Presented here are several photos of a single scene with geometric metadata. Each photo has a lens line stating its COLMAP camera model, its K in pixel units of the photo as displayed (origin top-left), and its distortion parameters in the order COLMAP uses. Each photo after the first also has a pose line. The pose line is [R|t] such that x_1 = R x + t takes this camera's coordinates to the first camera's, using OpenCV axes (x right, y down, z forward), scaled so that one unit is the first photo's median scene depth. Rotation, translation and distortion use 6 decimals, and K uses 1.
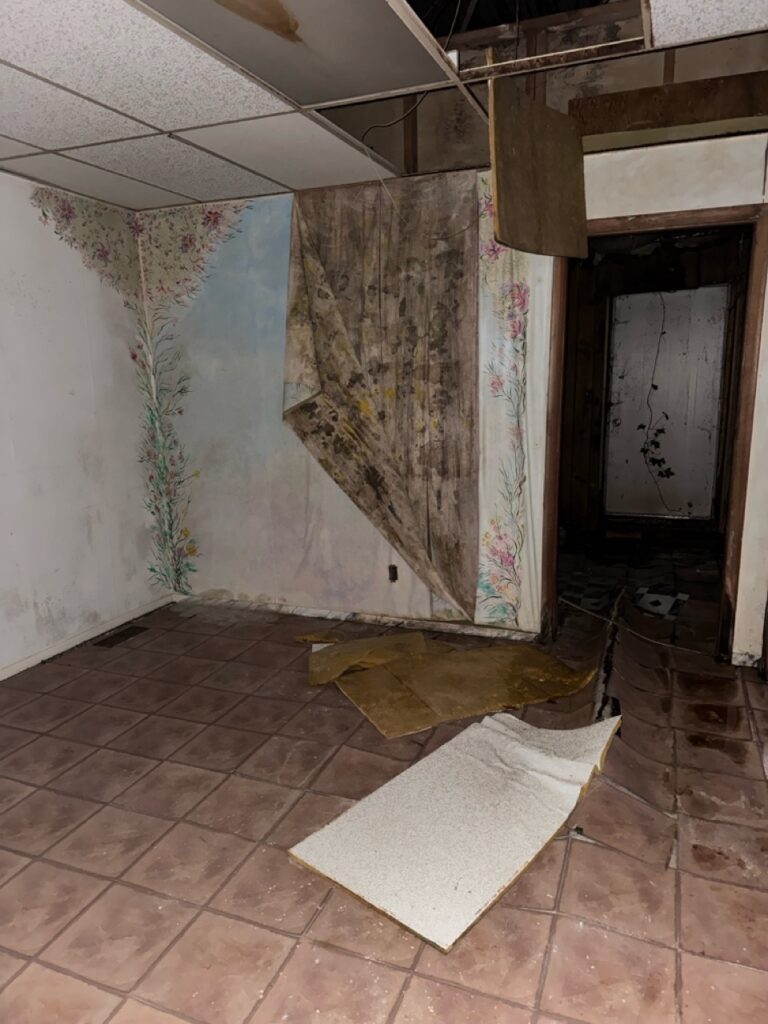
lens RADIAL K [[729.1, 0, 389.2], [0, 729.1, 517.8], [0, 0, 1]] dist [0.110258, -0.117351]
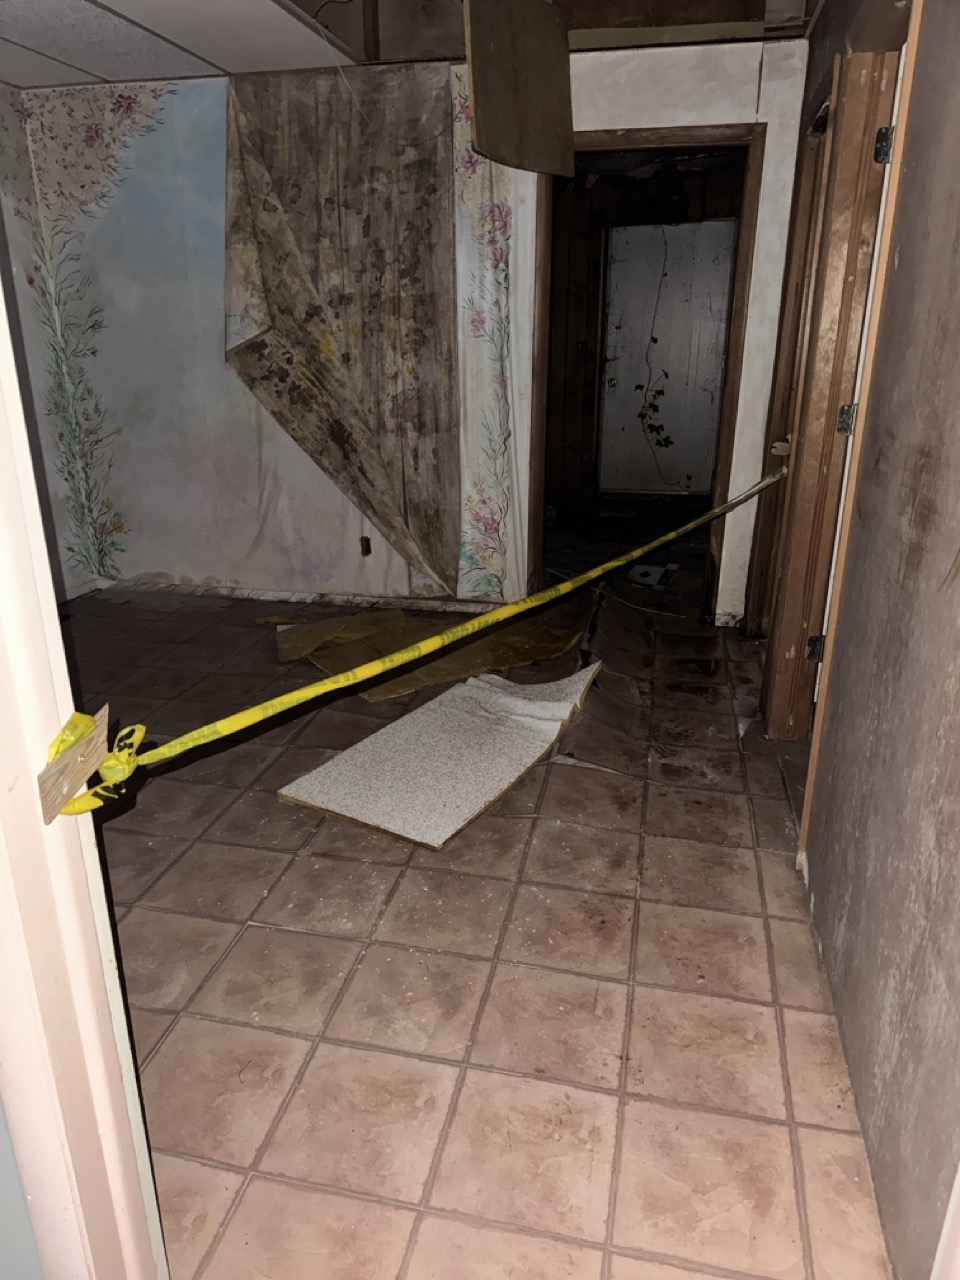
lens RADIAL K [[911.4, 0, 483.6], [0, 911.4, 639.1], [0, 0, 1]] dist [0.110258, -0.117351]
pose [[0.988370, -0.030970, 0.148883, -0.022642], [0.011835, 0.991739, 0.127726, 0.052037], [-0.151608, -0.124478, 0.980571, -0.137182]]
